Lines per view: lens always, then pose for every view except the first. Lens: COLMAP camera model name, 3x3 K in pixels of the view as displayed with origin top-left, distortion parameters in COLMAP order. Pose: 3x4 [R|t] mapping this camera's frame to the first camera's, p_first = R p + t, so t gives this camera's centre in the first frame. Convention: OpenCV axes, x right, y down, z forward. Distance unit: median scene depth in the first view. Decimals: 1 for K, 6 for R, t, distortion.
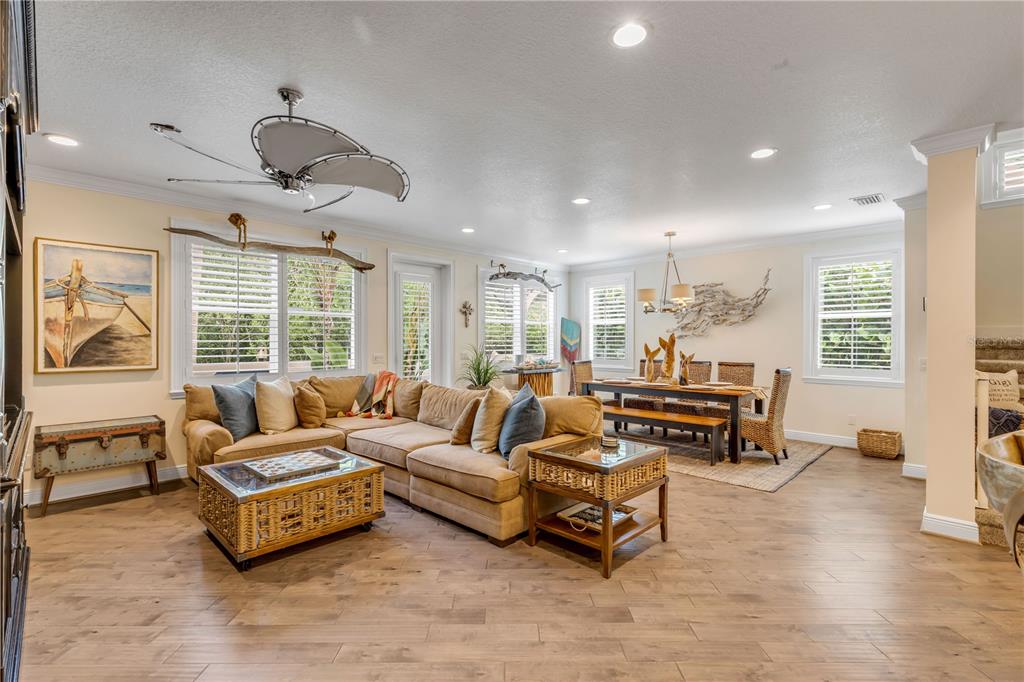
lens RADIAL K [[460.9, 0, 511.3], [0, 460.9, 343.4], [0, 0, 1]] dist [0.003611, -0.000668]
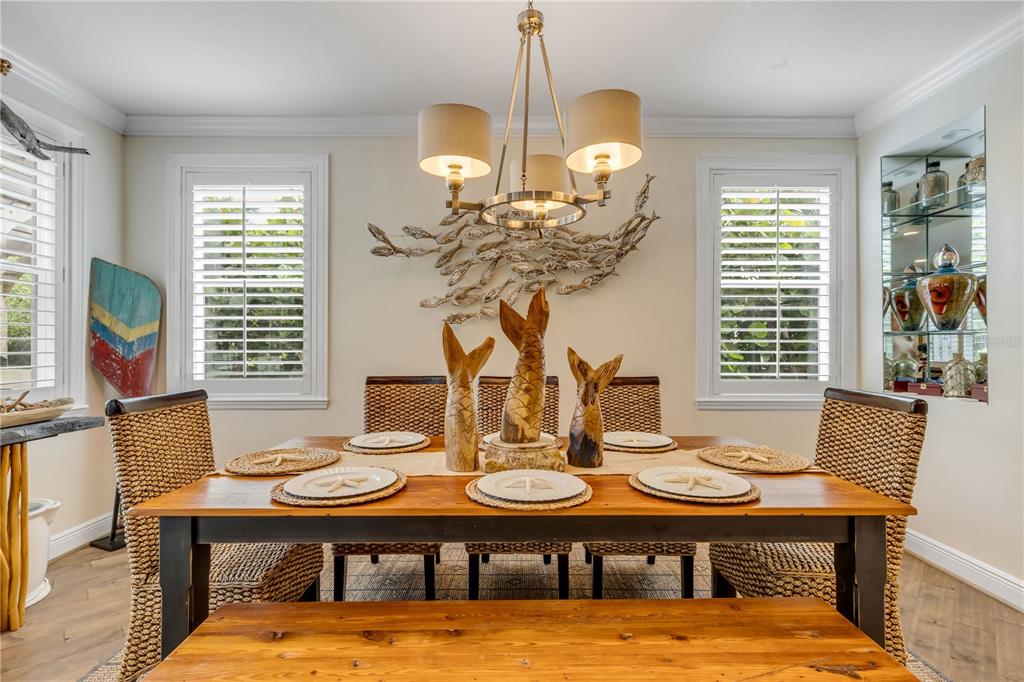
lens RADIAL K [[460.9, 0, 511.3], [0, 460.9, 343.4], [0, 0, 1]] dist [0.003611, -0.000668]
pose [[0.705466, 0.007786, 0.708701, 0.097960], [0.005503, 0.999849, -0.016462, 0.014722], [-0.708723, 0.015514, 0.705317, 0.623091]]
